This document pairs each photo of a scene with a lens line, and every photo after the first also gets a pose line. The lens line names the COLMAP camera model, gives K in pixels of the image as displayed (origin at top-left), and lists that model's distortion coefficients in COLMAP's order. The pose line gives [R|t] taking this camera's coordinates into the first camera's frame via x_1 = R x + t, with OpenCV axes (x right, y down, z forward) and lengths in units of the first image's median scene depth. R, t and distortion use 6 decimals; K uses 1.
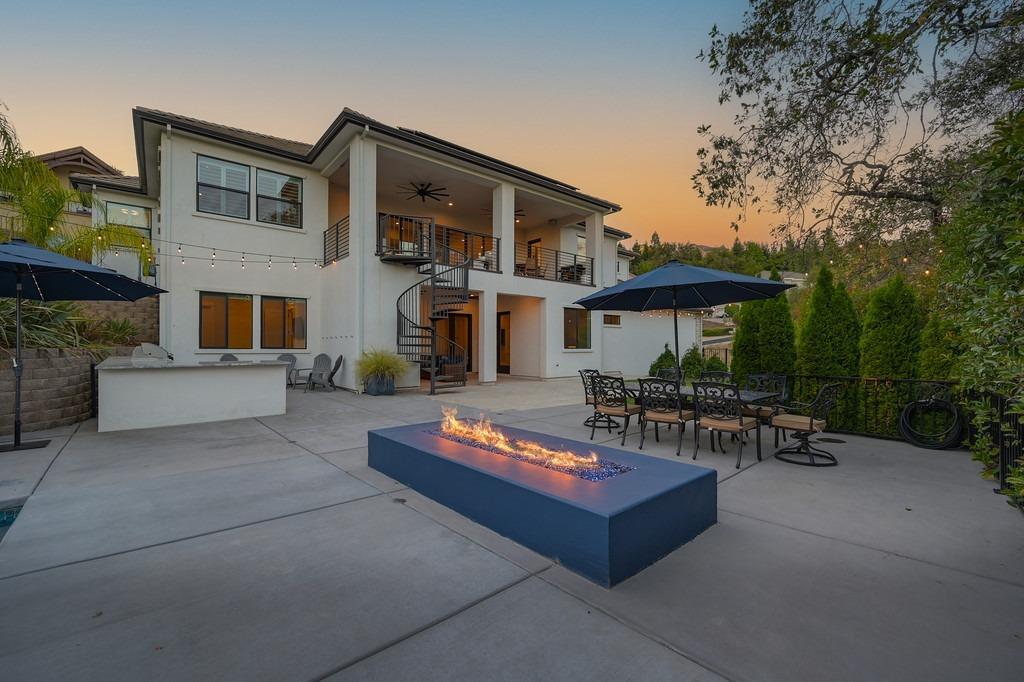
lens RADIAL K [[432.9, 0, 512.0], [0, 432.9, 341.0], [0, 0, 1]] dist [-0.000059, -0.000140]
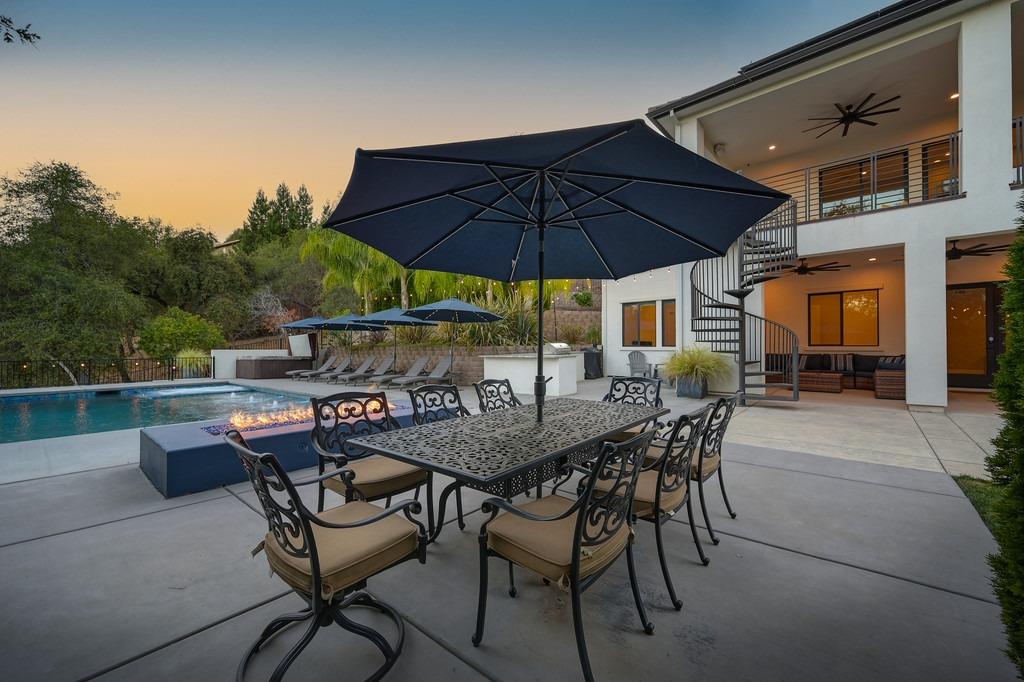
lens RADIAL K [[412.0, 0, 512.0], [0, 412.0, 341.0], [0, 0, 1]] dist [0.001479, 0.000054]
pose [[0.135235, -0.020321, -0.990605, 0.490628], [0.018893, 0.999661, -0.017928, 0.016971], [0.990633, -0.016291, 0.135573, 0.489734]]
